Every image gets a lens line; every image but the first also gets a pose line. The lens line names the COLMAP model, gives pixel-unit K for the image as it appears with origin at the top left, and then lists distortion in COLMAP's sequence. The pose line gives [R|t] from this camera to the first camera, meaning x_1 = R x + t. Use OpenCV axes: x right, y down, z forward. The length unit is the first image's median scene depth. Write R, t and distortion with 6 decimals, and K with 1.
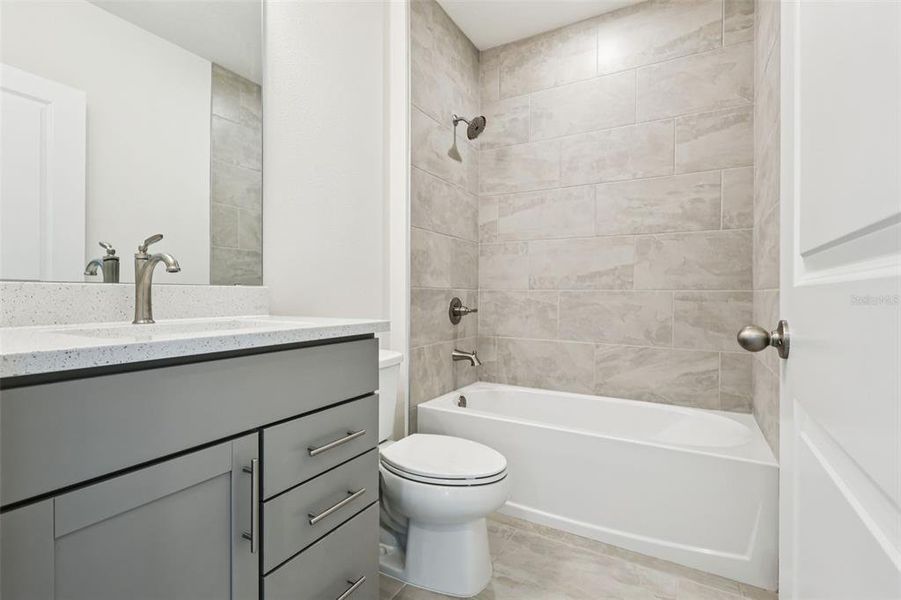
lens RADIAL K [[415.9, 0, 450.5], [0, 415.9, 300.0], [0, 0, 1]] dist [0.000422, -0.000247]
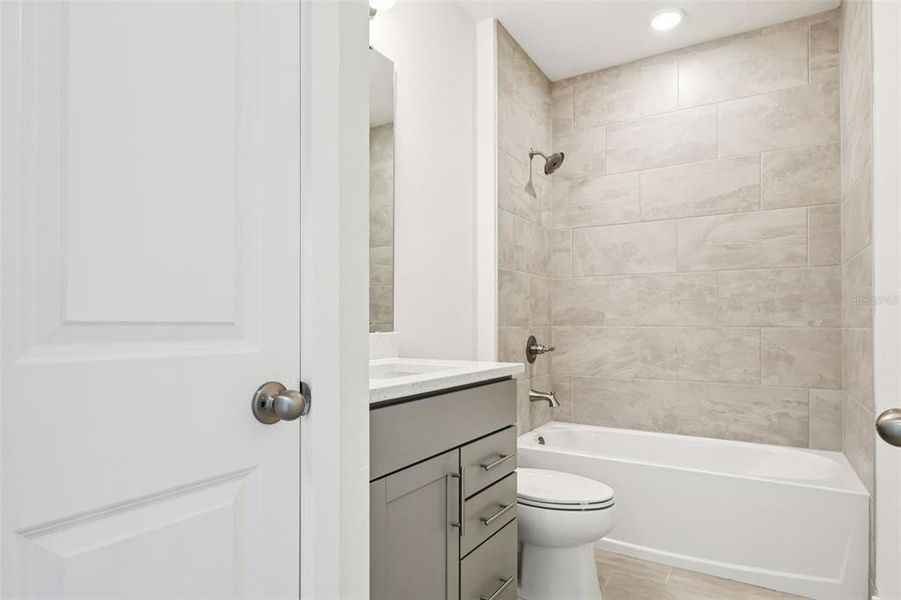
lens RADIAL K [[542.4, 0, 451.9], [0, 542.4, 318.1], [0, 0, 1]] dist [0.022914, 0.001288]
pose [[0.999981, -0.003913, -0.004729, -0.197211], [0.003827, 0.999829, -0.018090, -0.029597], [0.004799, 0.018072, 0.999825, -0.313138]]
